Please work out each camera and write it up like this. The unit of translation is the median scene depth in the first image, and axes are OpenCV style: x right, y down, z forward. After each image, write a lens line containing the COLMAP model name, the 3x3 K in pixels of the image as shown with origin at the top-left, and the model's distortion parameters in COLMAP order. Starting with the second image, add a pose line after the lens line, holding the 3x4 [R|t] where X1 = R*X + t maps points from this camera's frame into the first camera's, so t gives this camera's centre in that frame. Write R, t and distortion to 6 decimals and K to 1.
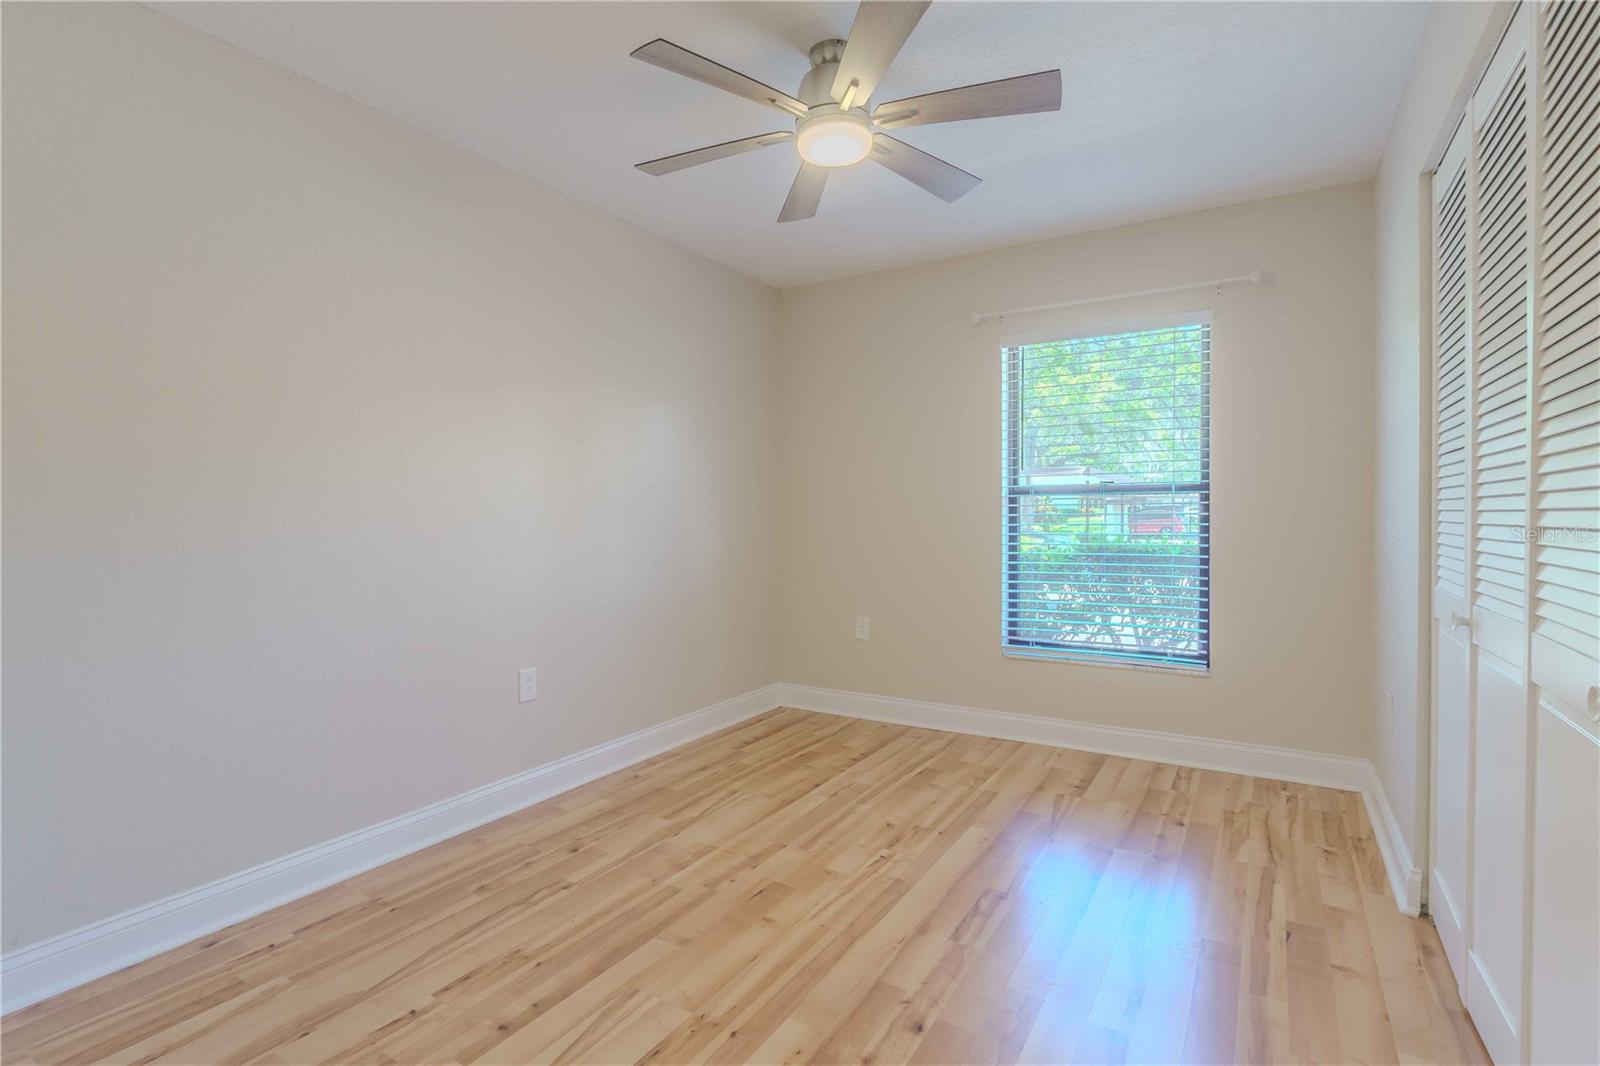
lens RADIAL K [[749.9, 0, 804.3], [0, 749.9, 531.1], [0, 0, 1]] dist [-0.010367, 0.000212]
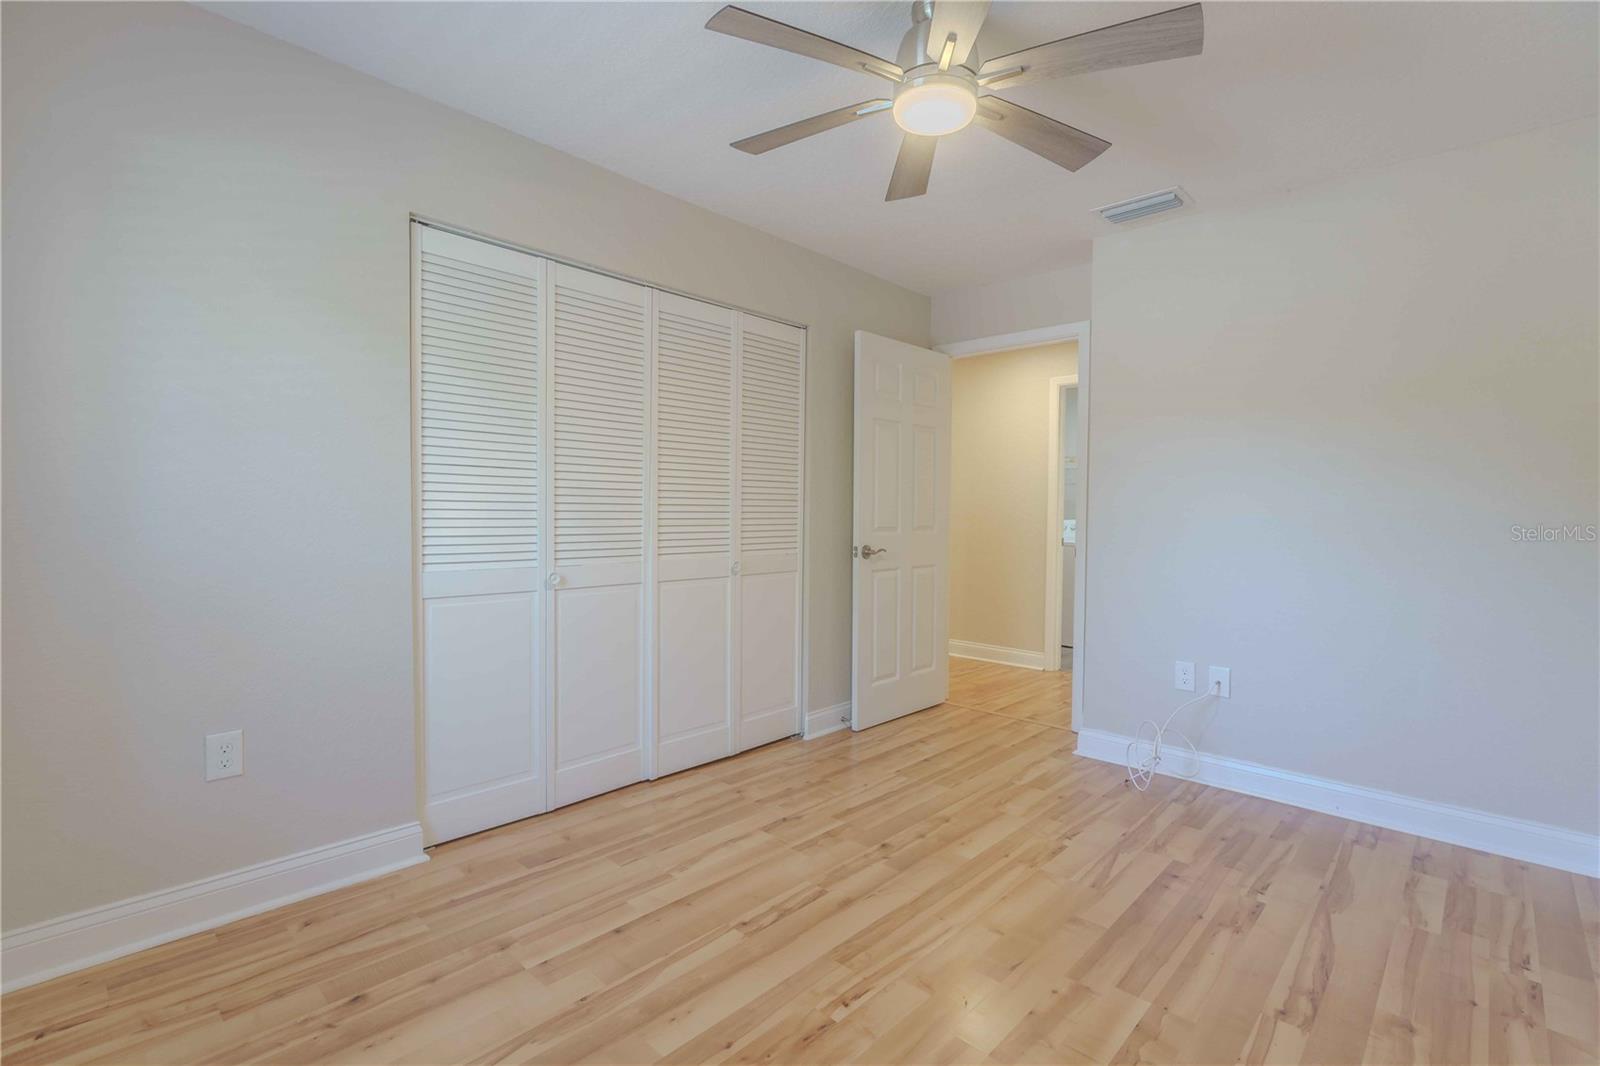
lens RADIAL K [[736.2, 0, 800.0], [0, 736.2, 533.0], [0, 0, 1]] dist [-0.010600, -0.000054]
pose [[-0.978113, -0.009727, 0.207845, 0.008547], [0.000606, 0.998769, 0.049590, -0.041595], [-0.208071, 0.048631, -0.976904, 1.721062]]
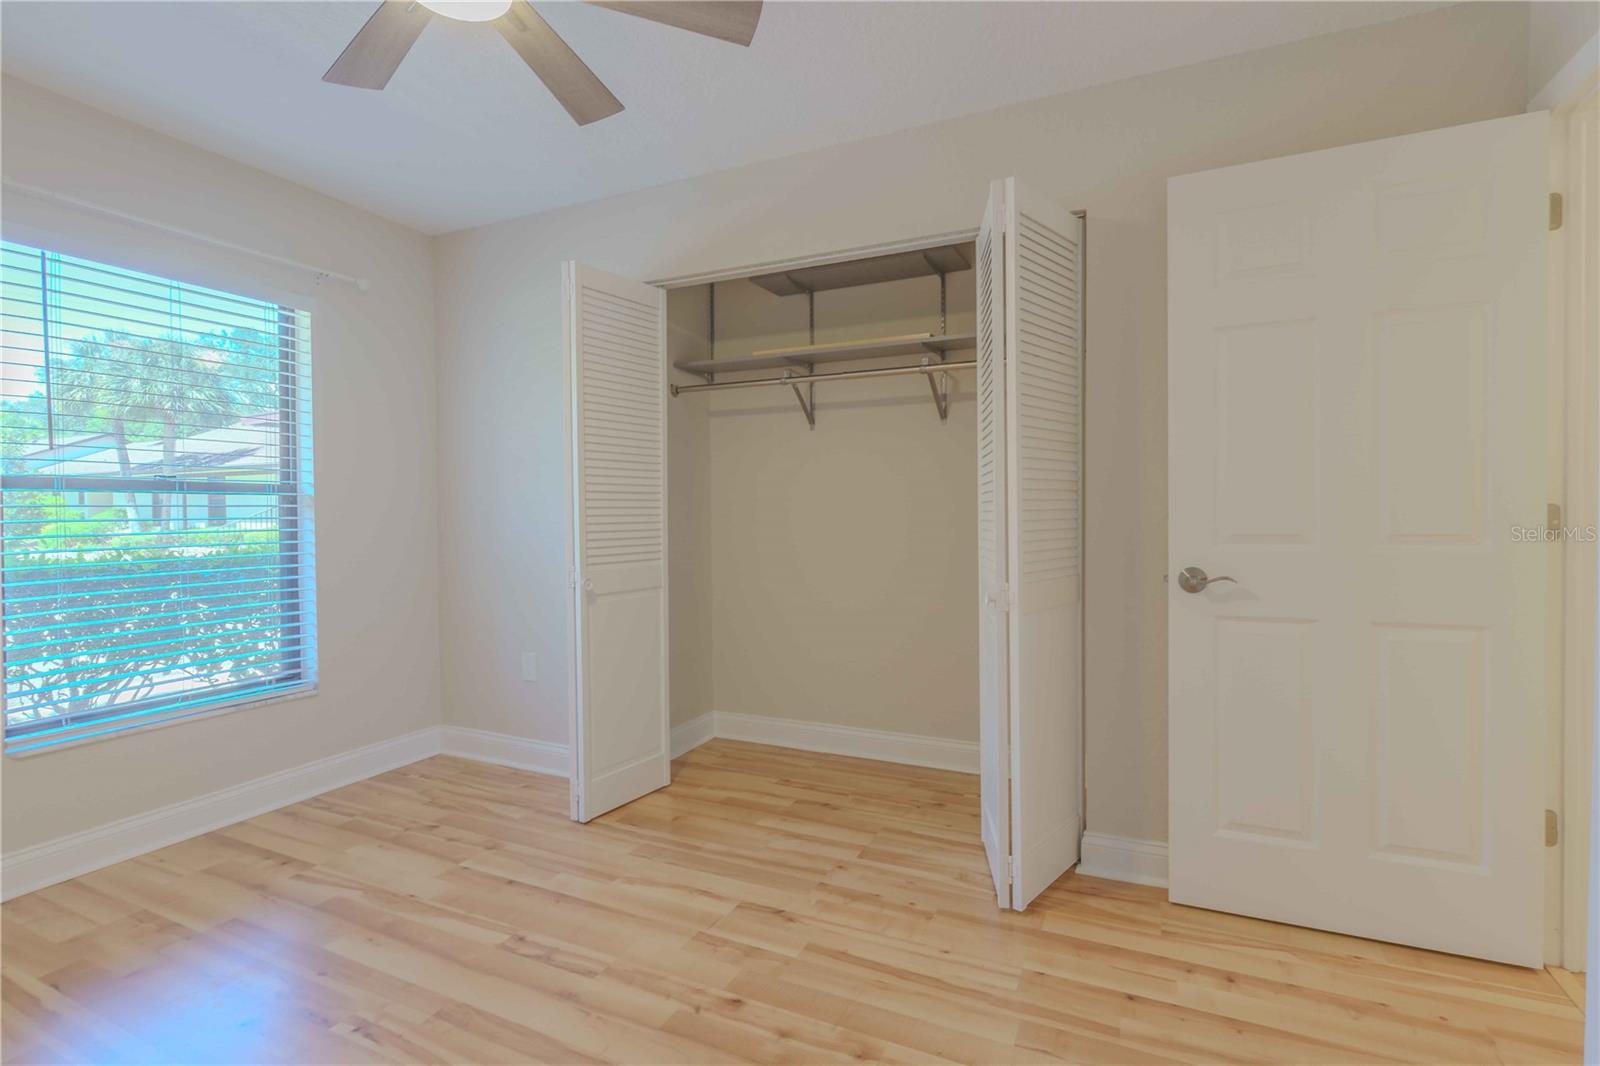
lens RADIAL K [[749.9, 0, 804.3], [0, 749.9, 531.1], [0, 0, 1]] dist [-0.010367, 0.000212]
pose [[-0.110965, -0.017866, 0.993664, -0.614116], [0.031334, 0.999278, 0.021466, -0.011363], [-0.993330, 0.033517, -0.110325, 0.686331]]
